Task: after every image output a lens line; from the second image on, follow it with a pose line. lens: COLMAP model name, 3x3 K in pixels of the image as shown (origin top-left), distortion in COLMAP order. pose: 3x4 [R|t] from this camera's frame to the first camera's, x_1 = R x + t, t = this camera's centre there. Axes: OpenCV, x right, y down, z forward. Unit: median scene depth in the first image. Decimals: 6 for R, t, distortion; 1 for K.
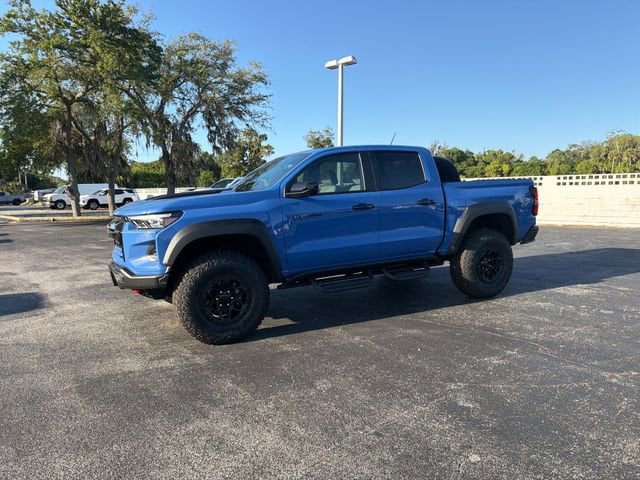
lens RADIAL K [[444.4, 0, 309.4], [0, 444.4, 251.4], [0, 0, 1]] dist [0.058350, -0.063839]
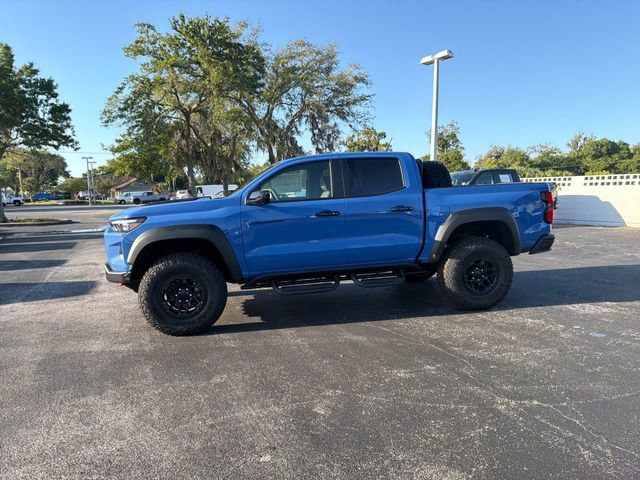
lens RADIAL K [[442.9, 0, 310.2], [0, 442.9, 249.0], [0, 0, 1]] dist [0.083920, -0.128977]
pose [[0.963594, 0.029603, -0.265726, 0.076229], [-0.029879, 0.999549, 0.003004, -0.004359], [0.265695, 0.005045, 0.964044, 0.000209]]
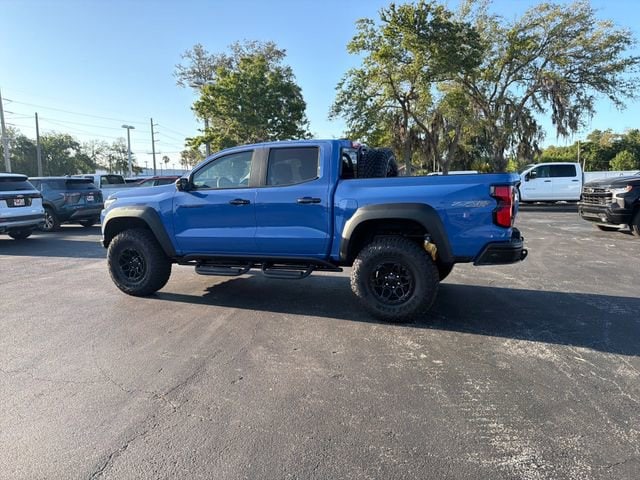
lens RADIAL K [[443.0, 0, 312.0], [0, 443.0, 248.0], [0, 0, 1]] dist [0.043636, -0.053608]
pose [[0.652278, 0.122020, -0.748094, 0.223366], [-0.103336, 0.992058, 0.071712, -0.018207], [0.750903, 0.030529, 0.659706, 0.091562]]
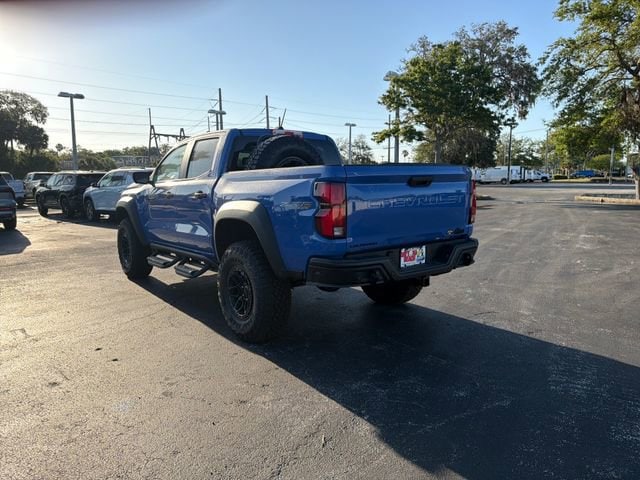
lens RADIAL K [[446.1, 0, 314.3], [0, 446.1, 237.4], [0, 0, 1]] dist [0.041614, -0.051461]
pose [[0.196474, 0.145892, -0.969594, 0.267195], [-0.125760, 0.984451, 0.122645, -0.037495], [0.972411, 0.097839, 0.211766, 0.238518]]
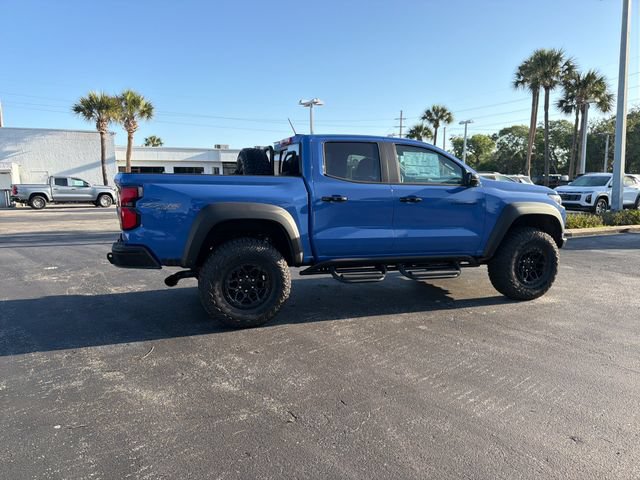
lens RADIAL K [[444.4, 0, 309.4], [0, 444.4, 251.4], [0, 0, 1]] dist [0.058350, -0.063839]
pose [[-0.990807, 0.005072, 0.135192, 0.011589], [0.042989, 0.959309, 0.279067, -0.067204], [-0.128275, 0.282313, -0.950707, 0.495656]]
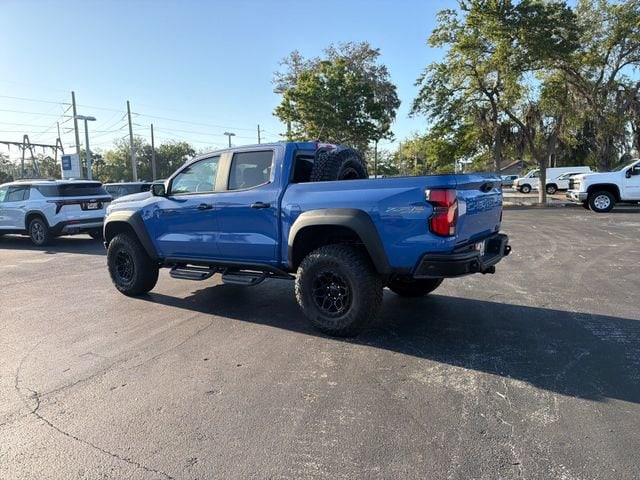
lens RADIAL K [[445.3, 0, 314.0], [0, 445.3, 243.9], [0, 0, 1]] dist [0.043680, -0.049601]
pose [[0.468104, 0.121911, -0.875224, 0.256764], [-0.101218, 0.991316, 0.083946, -0.027604], [0.877858, 0.049293, 0.476378, 0.153682]]
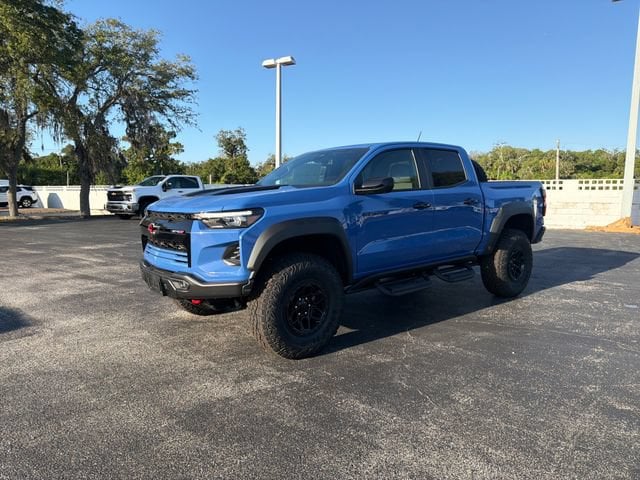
lens RADIAL K [[449.3, 0, 307.9], [0, 449.3, 241.9], [0, 0, 1]] dist [0.056540, -0.069331]
pose [[0.980224, -0.006169, 0.197796, -0.066081], [0.011275, 0.999631, -0.024701, -0.000122], [-0.197570, 0.026442, 0.979932, 0.021191]]
